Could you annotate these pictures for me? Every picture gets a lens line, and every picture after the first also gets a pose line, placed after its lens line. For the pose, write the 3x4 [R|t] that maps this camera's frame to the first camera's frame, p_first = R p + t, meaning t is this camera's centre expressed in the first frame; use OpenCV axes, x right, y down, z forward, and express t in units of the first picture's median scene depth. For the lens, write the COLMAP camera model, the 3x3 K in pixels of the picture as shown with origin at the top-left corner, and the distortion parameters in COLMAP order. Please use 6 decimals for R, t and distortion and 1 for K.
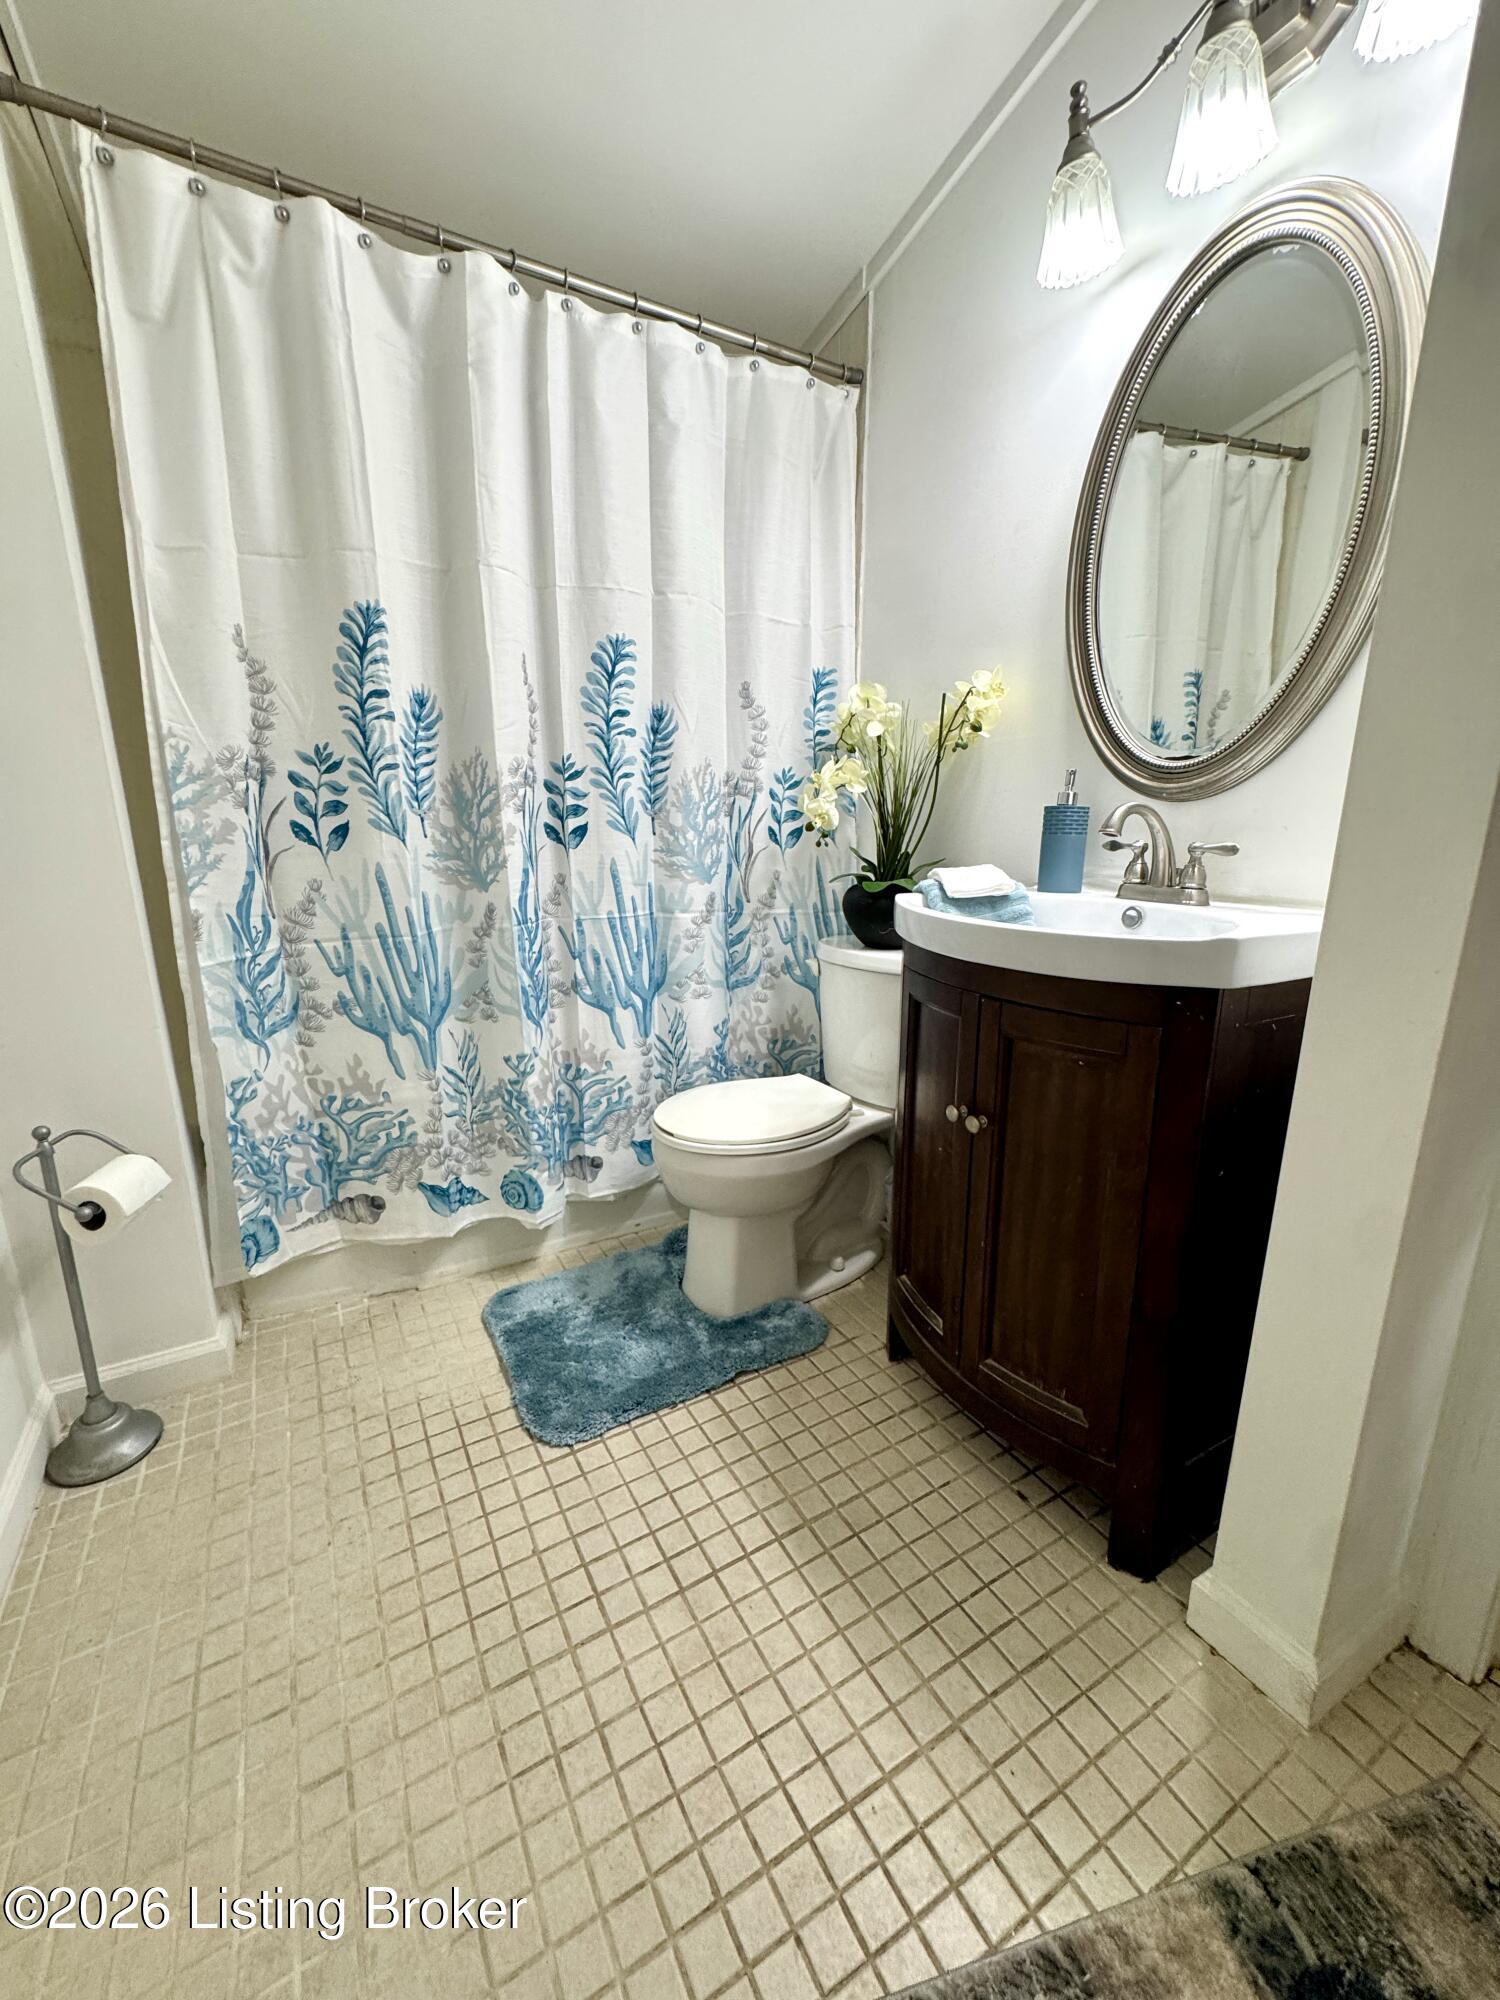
lens RADIAL K [[800.2, 0, 744.6], [0, 800.2, 1001.1], [0, 0, 1]] dist [-0.002086, -0.000189]
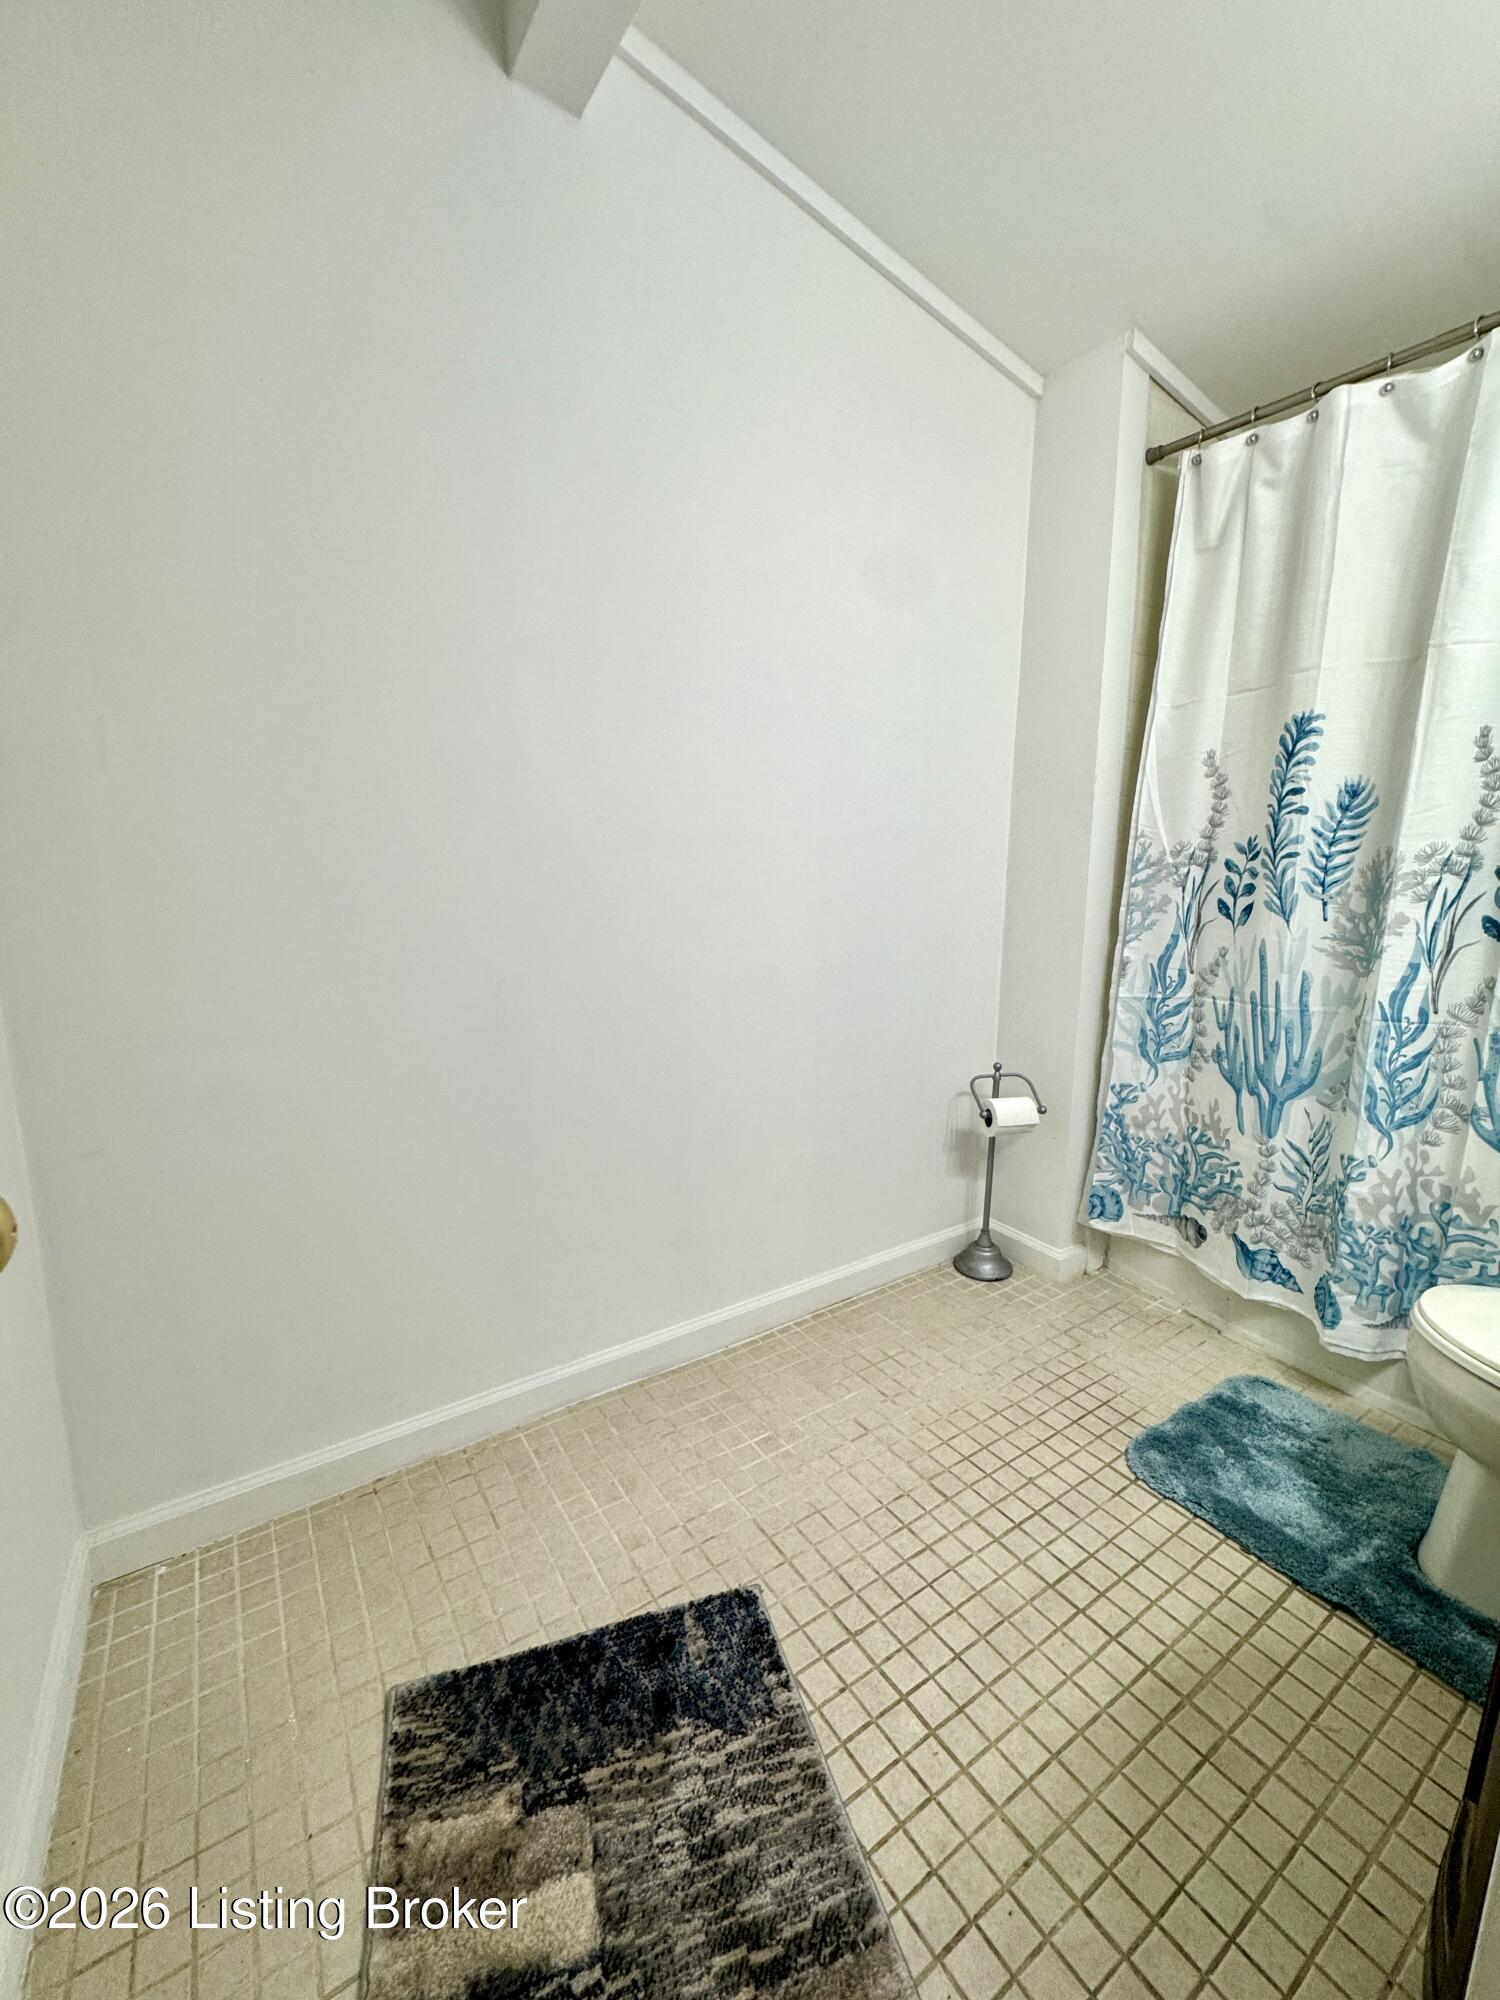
lens RADIAL K [[800.2, 0, 744.6], [0, 800.2, 1001.1], [0, 0, 1]] dist [-0.002086, -0.000189]
pose [[0.071619, 0.174859, -0.981985, 0.608969], [-0.251166, 0.955950, 0.151905, -0.077251], [0.965291, 0.235762, 0.112383, 0.192174]]
